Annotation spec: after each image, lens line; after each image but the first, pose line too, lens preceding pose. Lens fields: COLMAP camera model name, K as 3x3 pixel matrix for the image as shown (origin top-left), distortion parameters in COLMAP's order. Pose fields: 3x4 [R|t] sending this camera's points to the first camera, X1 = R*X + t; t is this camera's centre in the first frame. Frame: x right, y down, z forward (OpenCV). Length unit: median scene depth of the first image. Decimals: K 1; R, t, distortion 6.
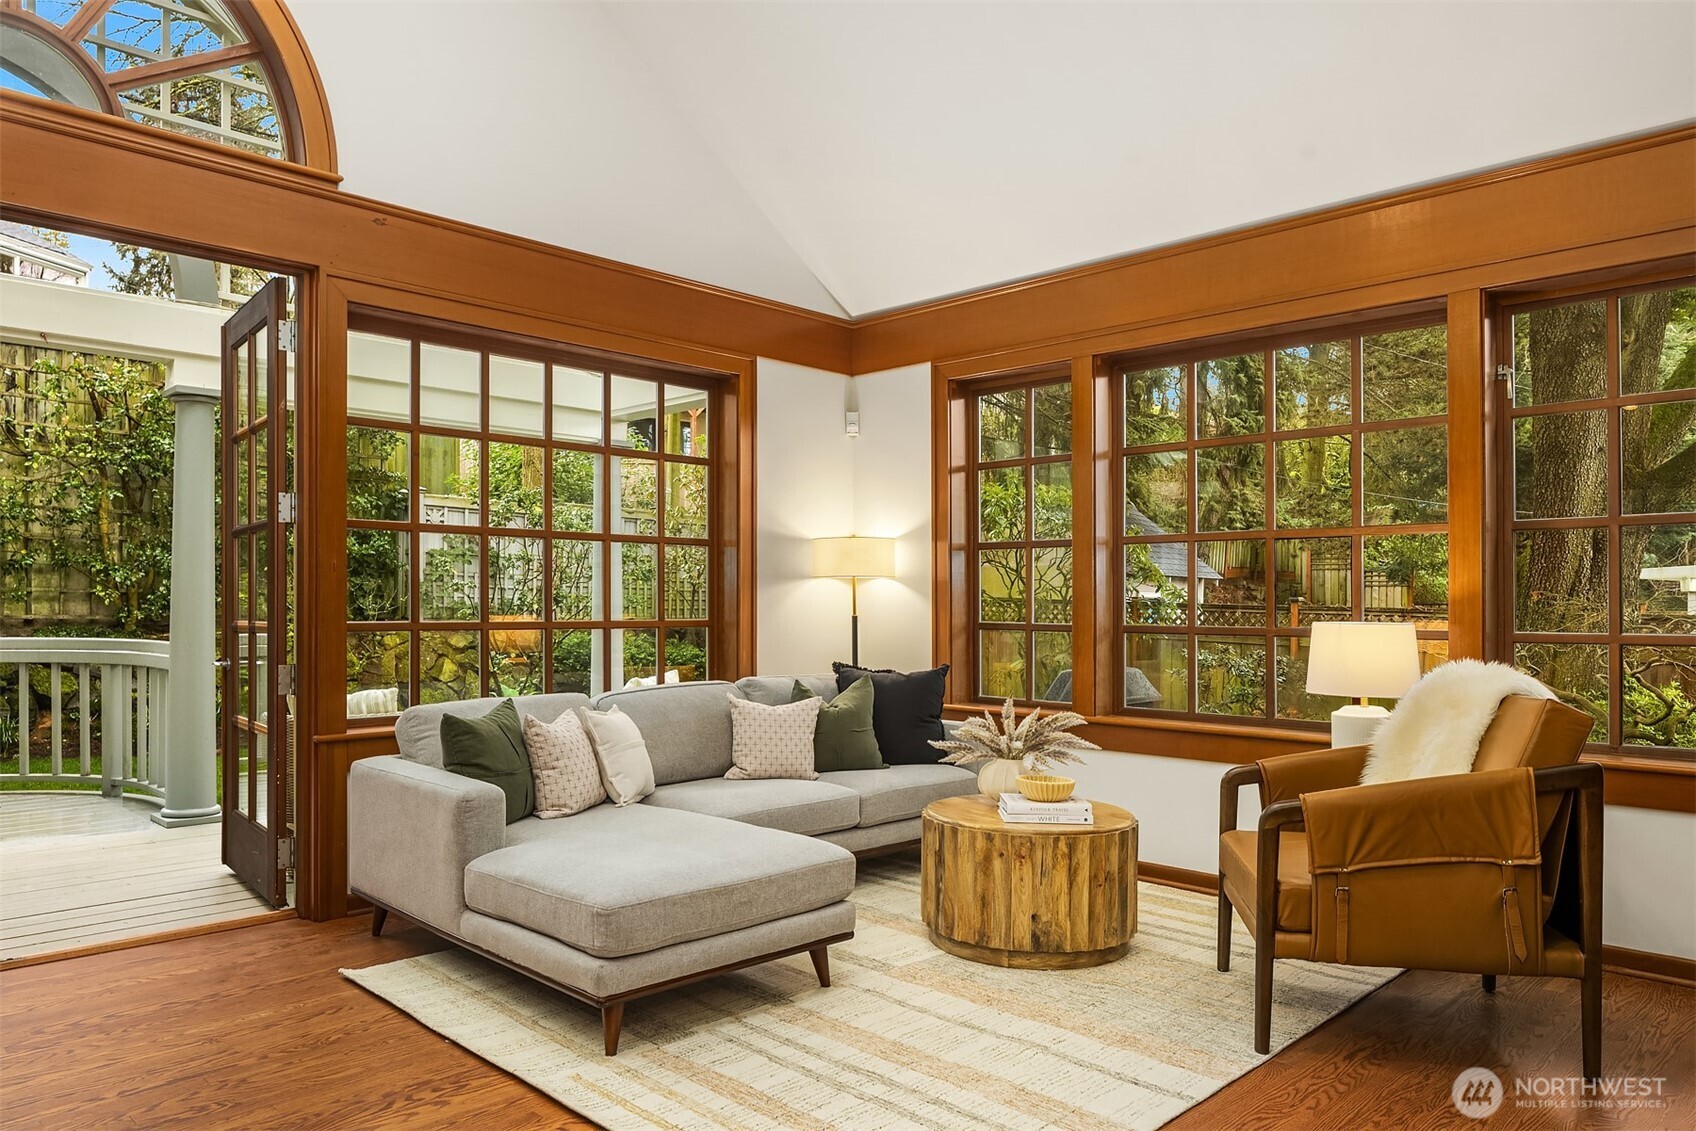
lens RADIAL K [[1163.9, 0, 845.2], [0, 1163.9, 584.8], [0, 0, 1]] dist [0.038854, -0.002014]
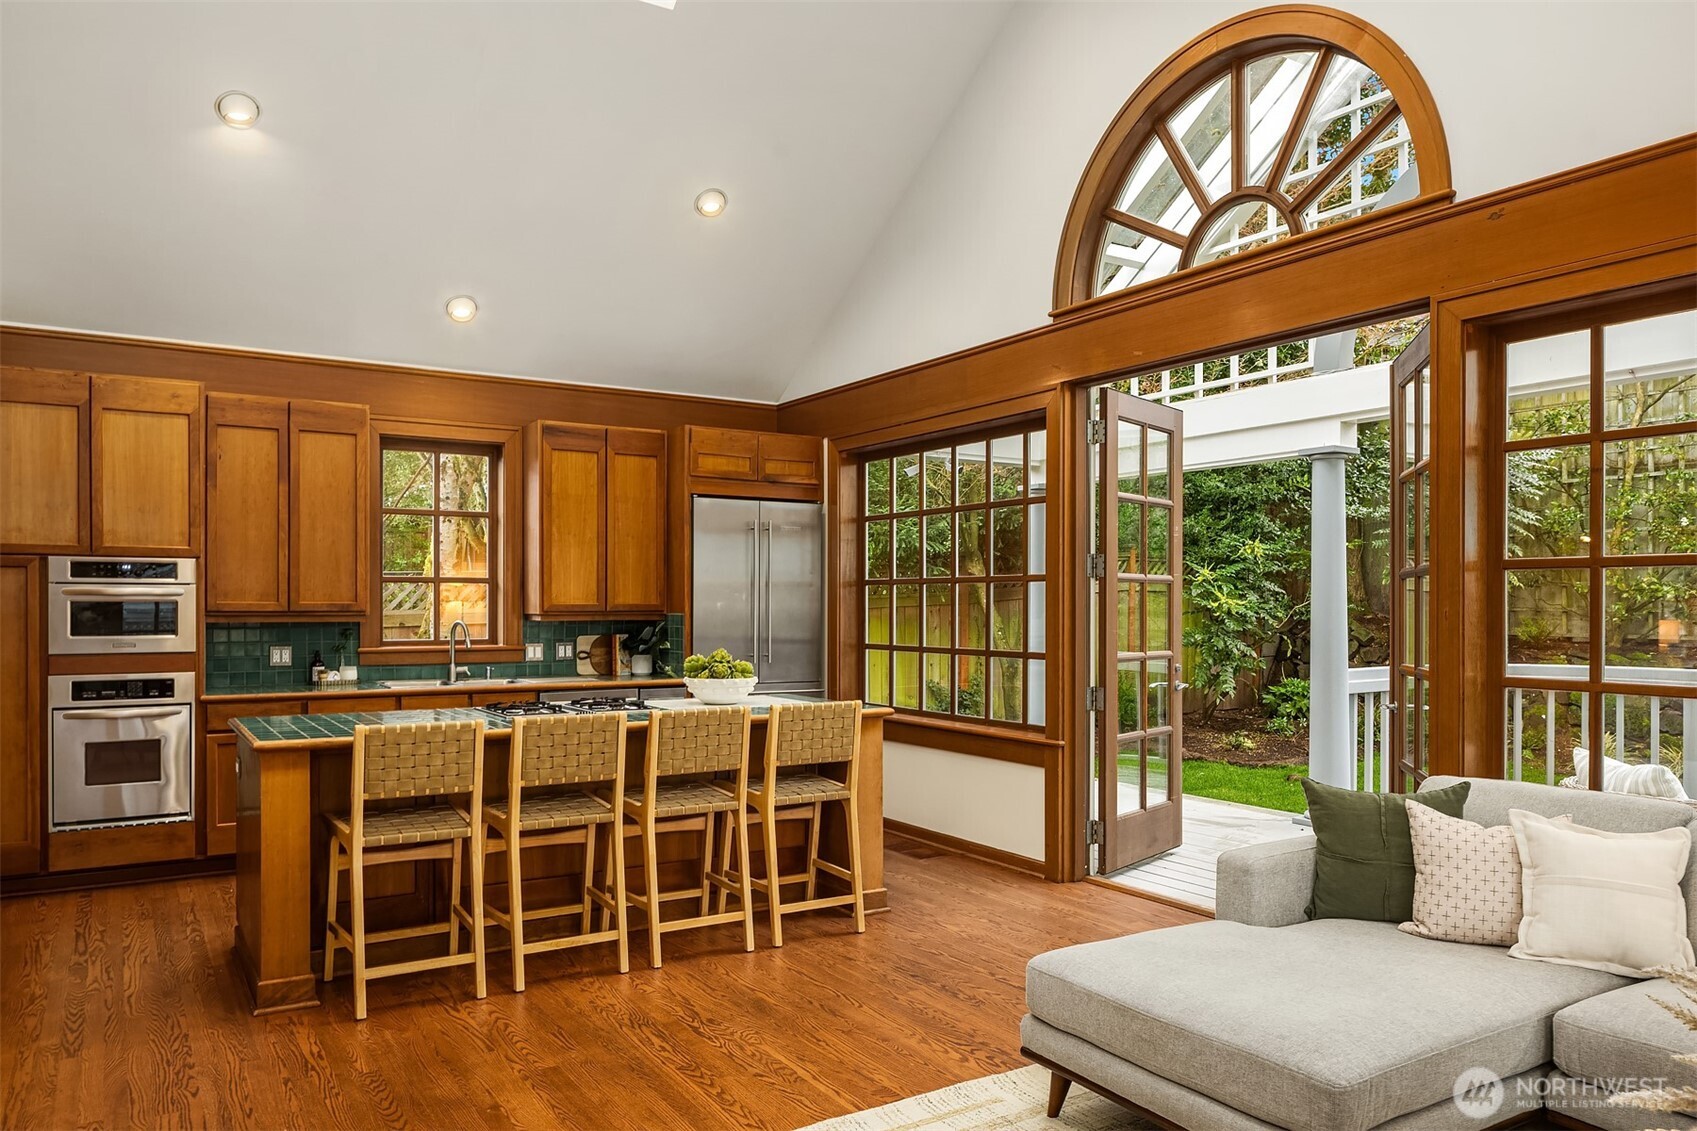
lens RADIAL K [[1170.8, 0, 848.0], [0, 1170.8, 619.6], [0, 0, 1]] dist [0.001418, 0.000116]
pose [[-0.224177, 0.006252, -0.974528, 0.577465], [0.008333, 0.999955, 0.004498, -0.019857], [0.974513, -0.007112, -0.224219, 0.758372]]
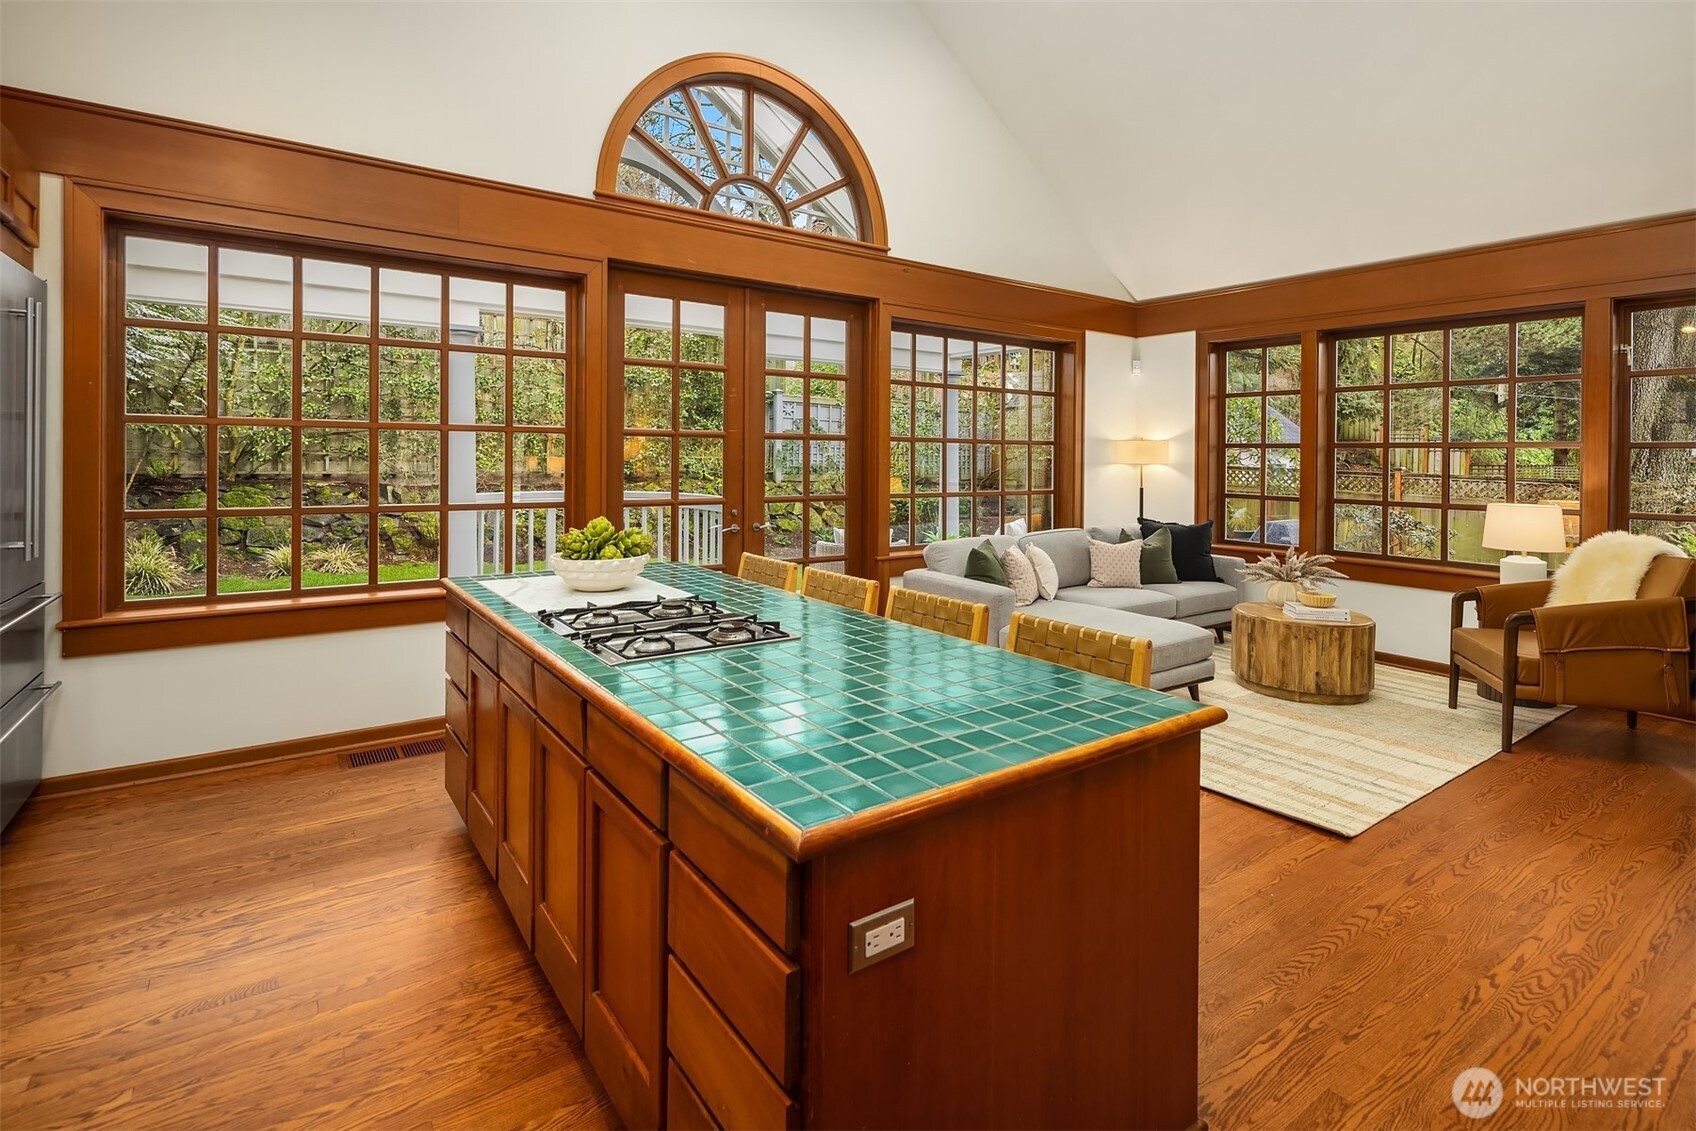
lens RADIAL K [[829.3, 0, 846.4], [0, 829.3, 453.8], [0, 0, 1]] dist [0.003361, 0.001328]
pose [[0.986711, 0.005744, -0.162386, -0.289590], [-0.003897, 0.999924, 0.011686, -0.045262], [0.162441, -0.010898, 0.986658, -0.279445]]
